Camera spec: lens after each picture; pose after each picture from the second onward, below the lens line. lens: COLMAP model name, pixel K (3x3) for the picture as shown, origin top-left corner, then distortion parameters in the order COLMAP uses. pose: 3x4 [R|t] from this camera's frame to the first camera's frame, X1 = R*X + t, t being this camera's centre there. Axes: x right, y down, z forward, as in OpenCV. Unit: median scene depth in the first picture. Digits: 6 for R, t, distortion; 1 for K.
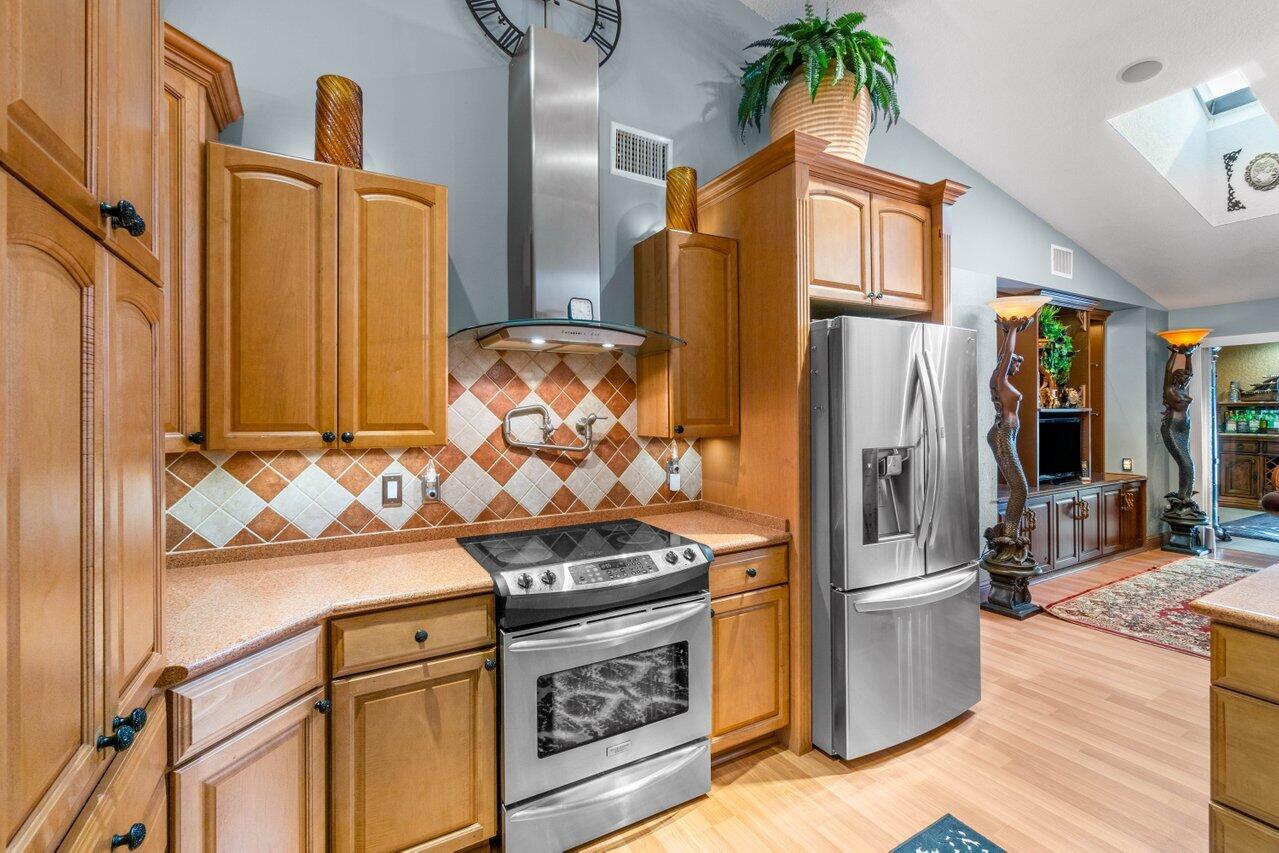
lens RADIAL K [[560.8, 0, 639.5], [0, 560.8, 426.5], [0, 0, 1]] dist [-0.001040, 0.000487]
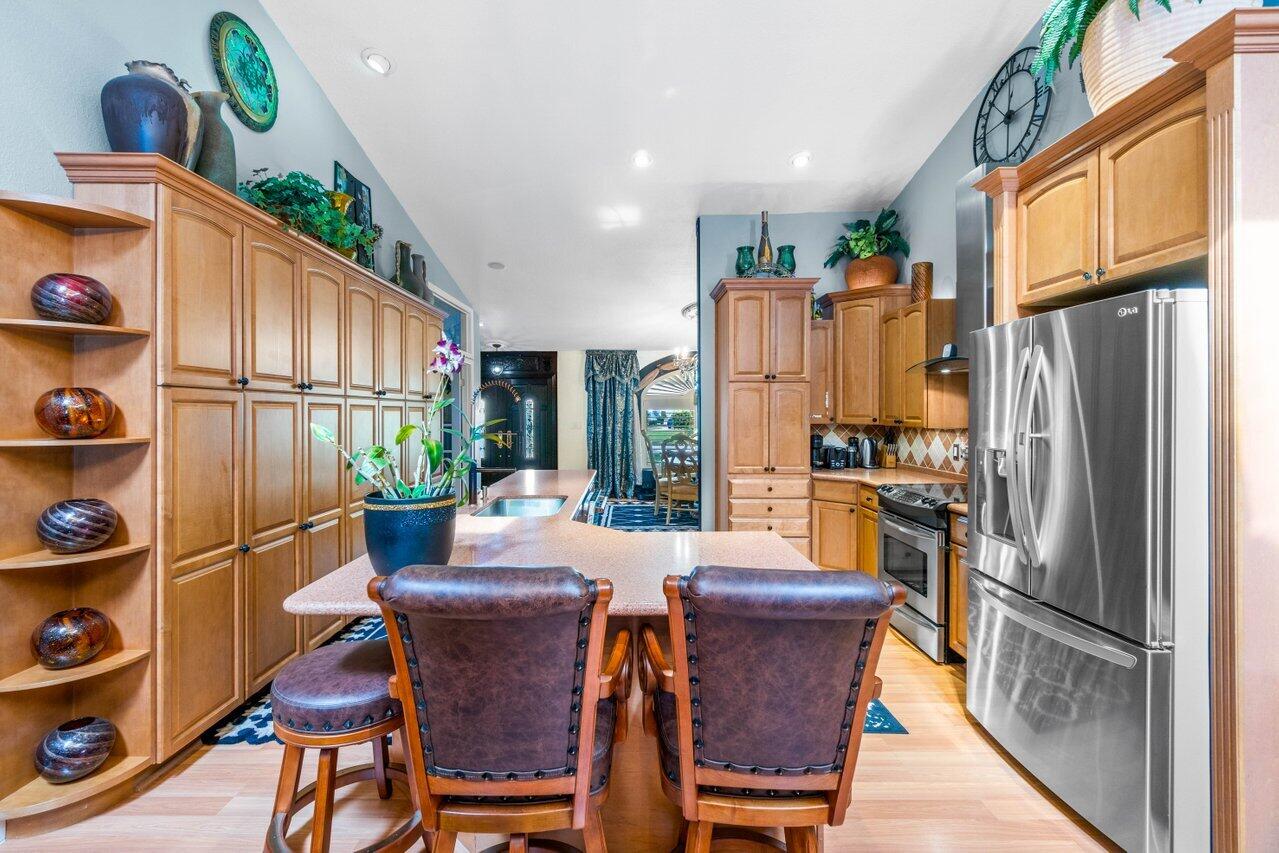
lens RADIAL K [[555.2, 0, 636.1], [0, 555.2, 406.4], [0, 0, 1]] dist [0.000006, 0.000087]
pose [[-0.479533, 0.007393, -0.877493, 1.488213], [-0.007043, 0.999900, 0.012273, -0.041221], [0.877496, 0.012066, -0.479433, 0.815269]]
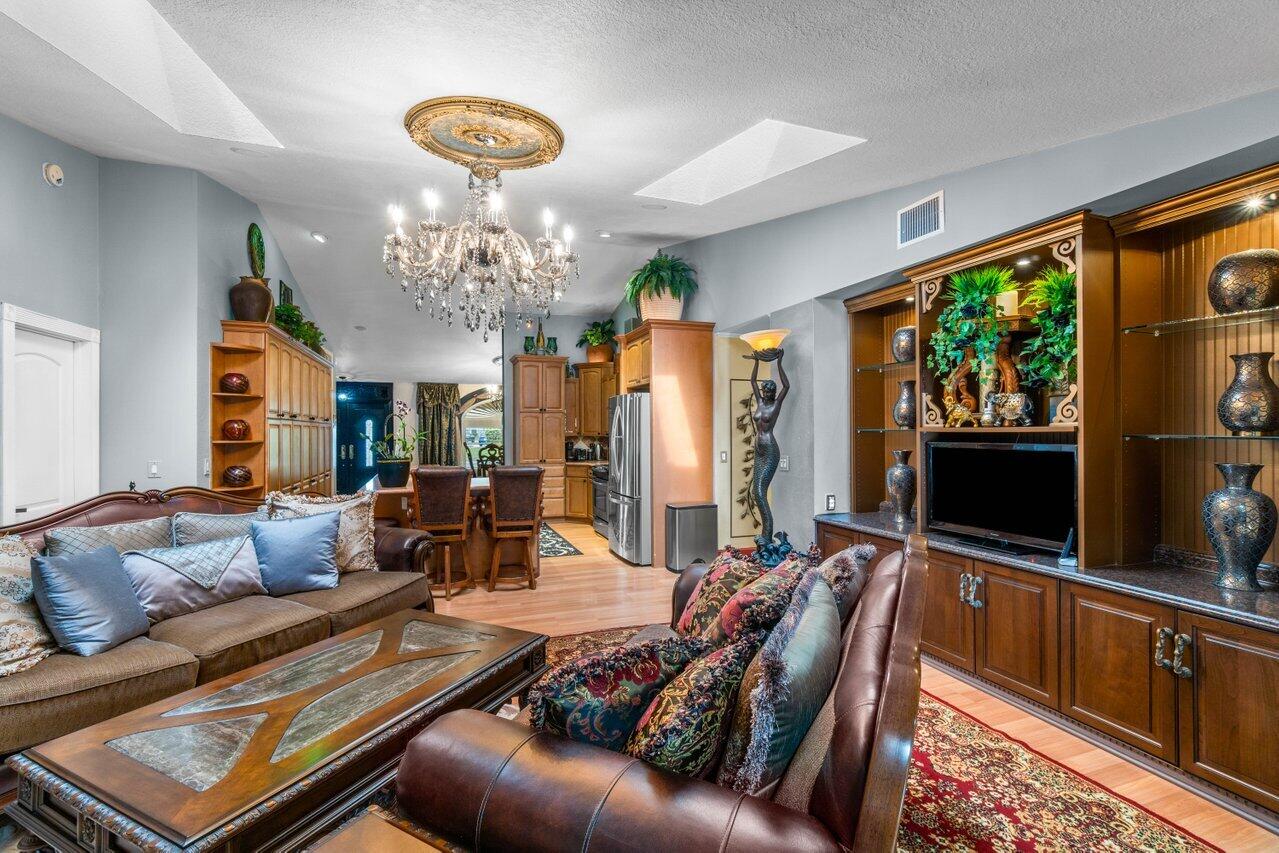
lens RADIAL K [[560.8, 0, 639.5], [0, 560.8, 426.5], [0, 0, 1]] dist [-0.001040, 0.000487]
pose [[-0.161470, 0.010721, -0.986819, 2.953881], [-0.011372, 0.999854, 0.012723, -0.070060], [0.986812, 0.013277, -0.161324, 1.467474]]
